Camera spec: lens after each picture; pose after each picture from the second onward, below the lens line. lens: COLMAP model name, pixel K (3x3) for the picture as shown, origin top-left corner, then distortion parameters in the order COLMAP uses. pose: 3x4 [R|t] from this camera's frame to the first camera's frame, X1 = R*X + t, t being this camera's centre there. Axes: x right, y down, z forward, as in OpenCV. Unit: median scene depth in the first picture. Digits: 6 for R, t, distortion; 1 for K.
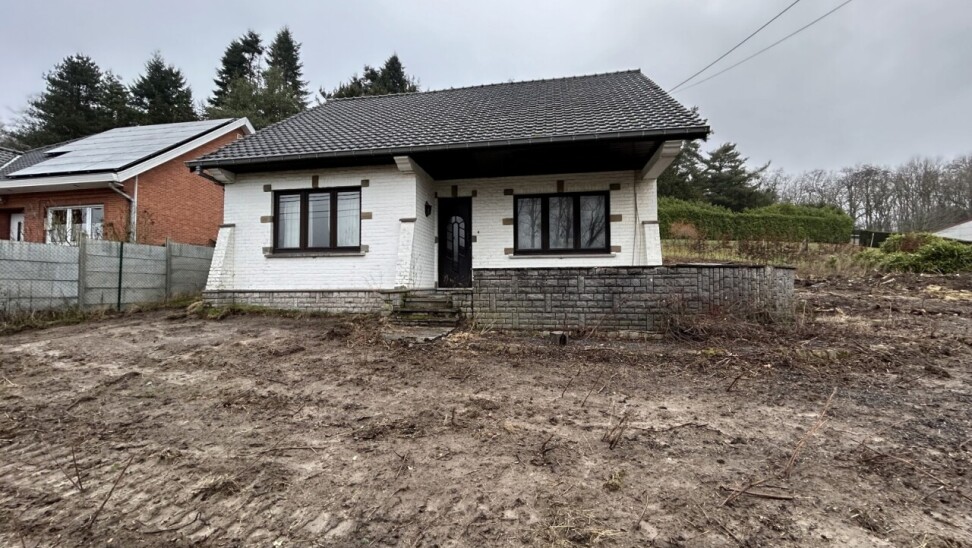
lens RADIAL K [[392.1, 0, 486.0], [0, 392.1, 274.0], [0, 0, 1]] dist [-0.000468, 0.000686]
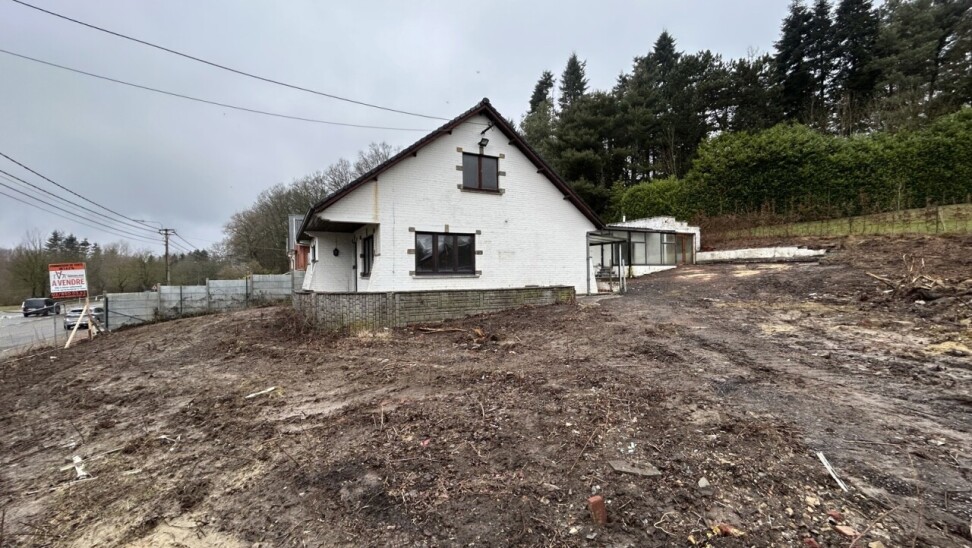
lens RADIAL K [[392.1, 0, 486.0], [0, 392.1, 274.0], [0, 0, 1]] dist [-0.000468, 0.000686]
pose [[0.620037, -0.008026, -0.784531, 0.574935], [0.037377, 0.999114, 0.019319, -0.024607], [0.783682, -0.041302, 0.619788, 0.137558]]
